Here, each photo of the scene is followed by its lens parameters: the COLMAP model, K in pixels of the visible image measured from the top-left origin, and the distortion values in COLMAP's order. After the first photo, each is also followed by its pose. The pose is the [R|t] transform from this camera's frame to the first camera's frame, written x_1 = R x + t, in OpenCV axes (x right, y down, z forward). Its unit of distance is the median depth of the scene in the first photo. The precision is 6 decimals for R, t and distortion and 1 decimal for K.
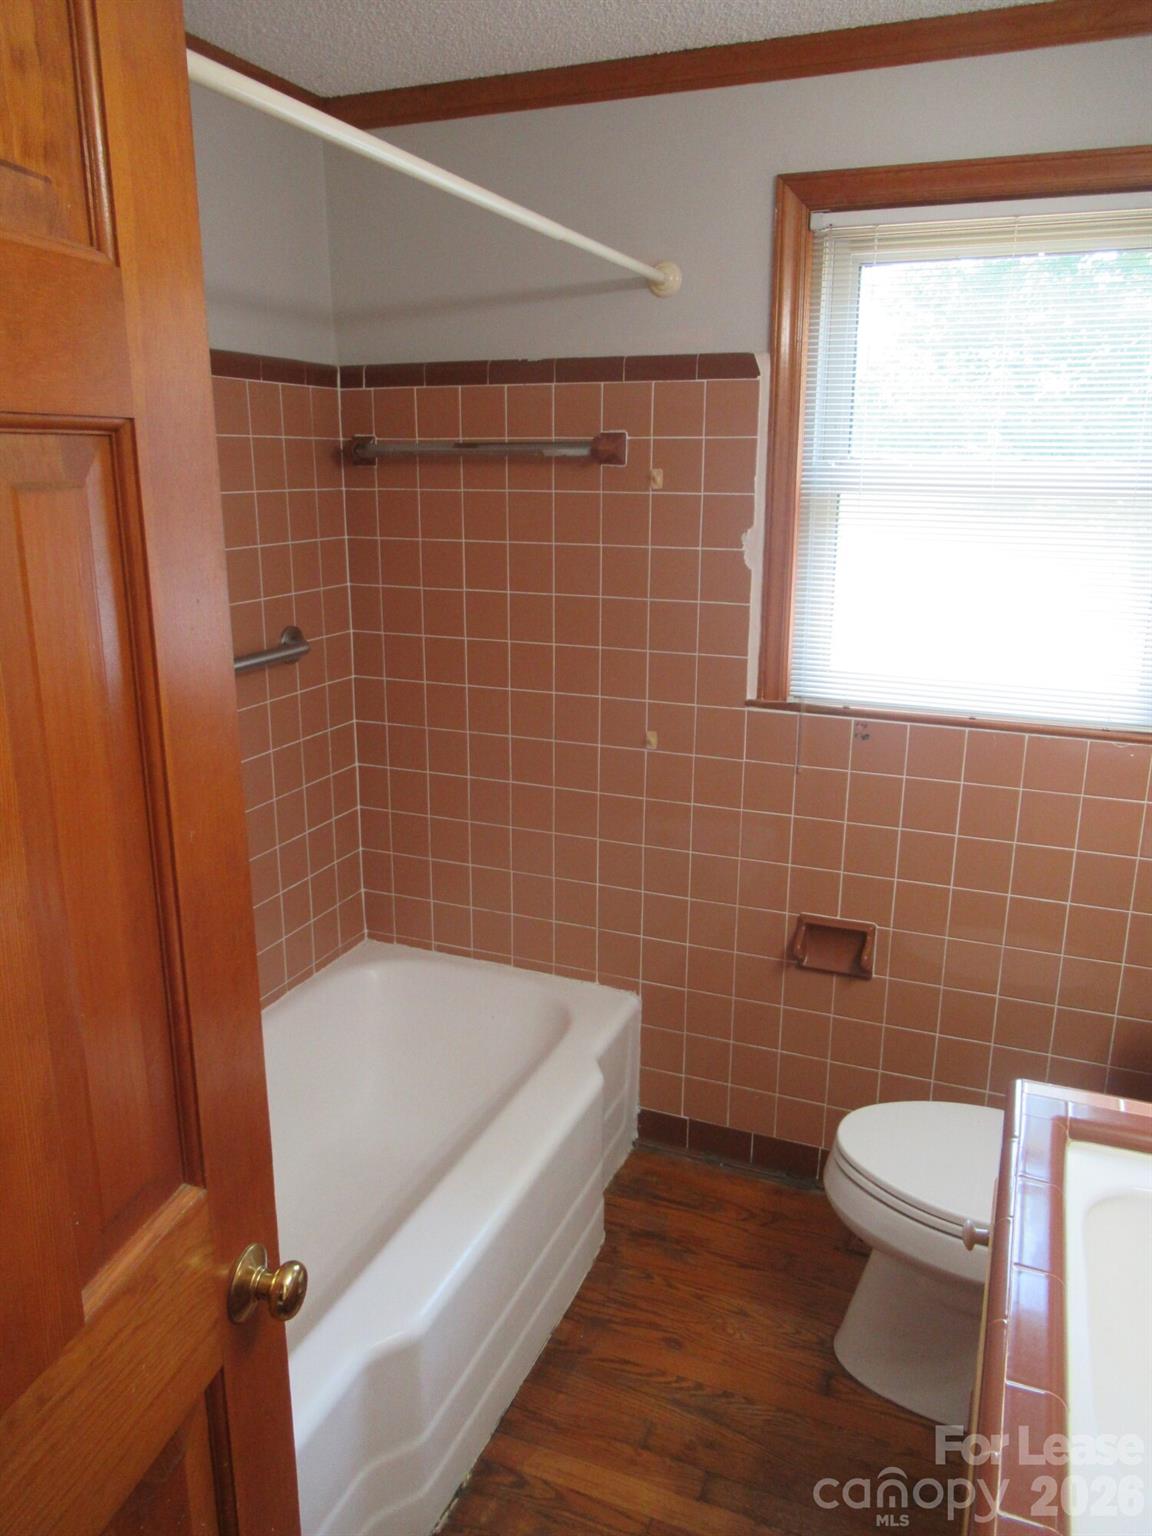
lens RADIAL K [[1141.7, 0, 571.8], [0, 1141.7, 766.4], [0, 0, 1]] dist [-0.013531, 0.004502]
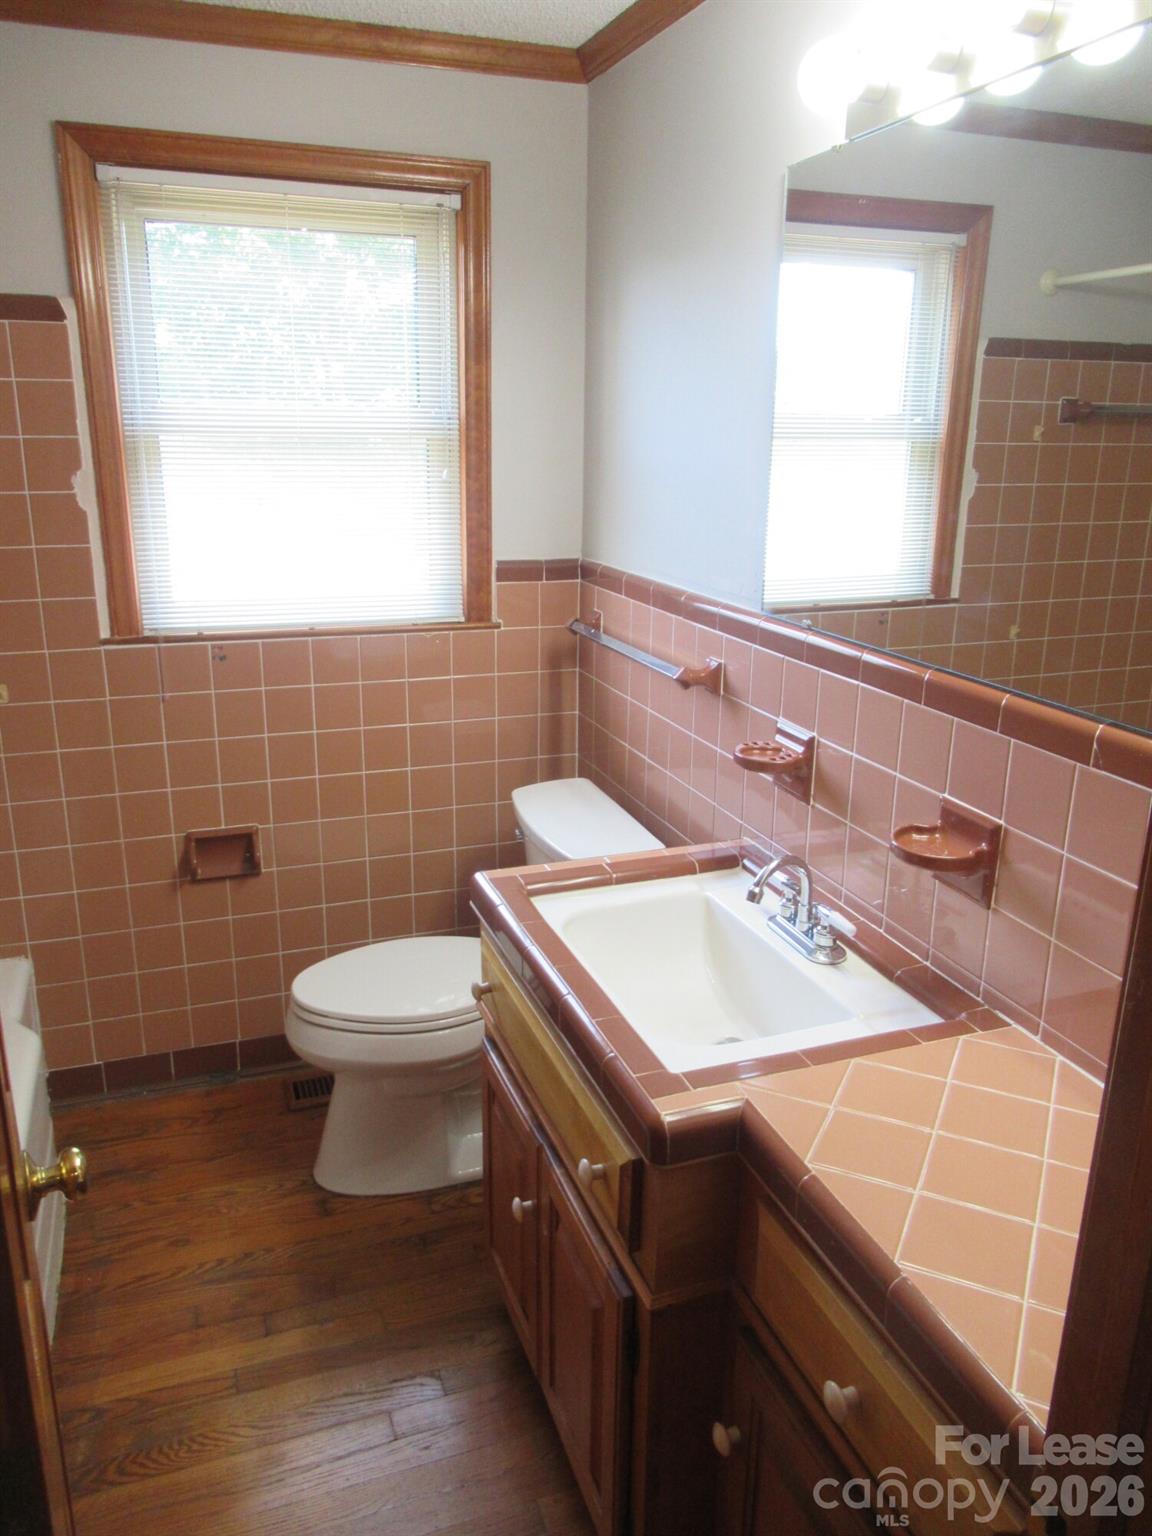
lens RADIAL K [[1141.7, 0, 585.0], [0, 1141.7, 768.2], [0, 0, 1]] dist [-0.013531, 0.004502]
pose [[0.737378, -0.192705, 0.647409, -0.219986], [0.164611, 0.980812, 0.104458, 0.021287], [-0.655116, 0.029545, 0.754951, -0.060634]]
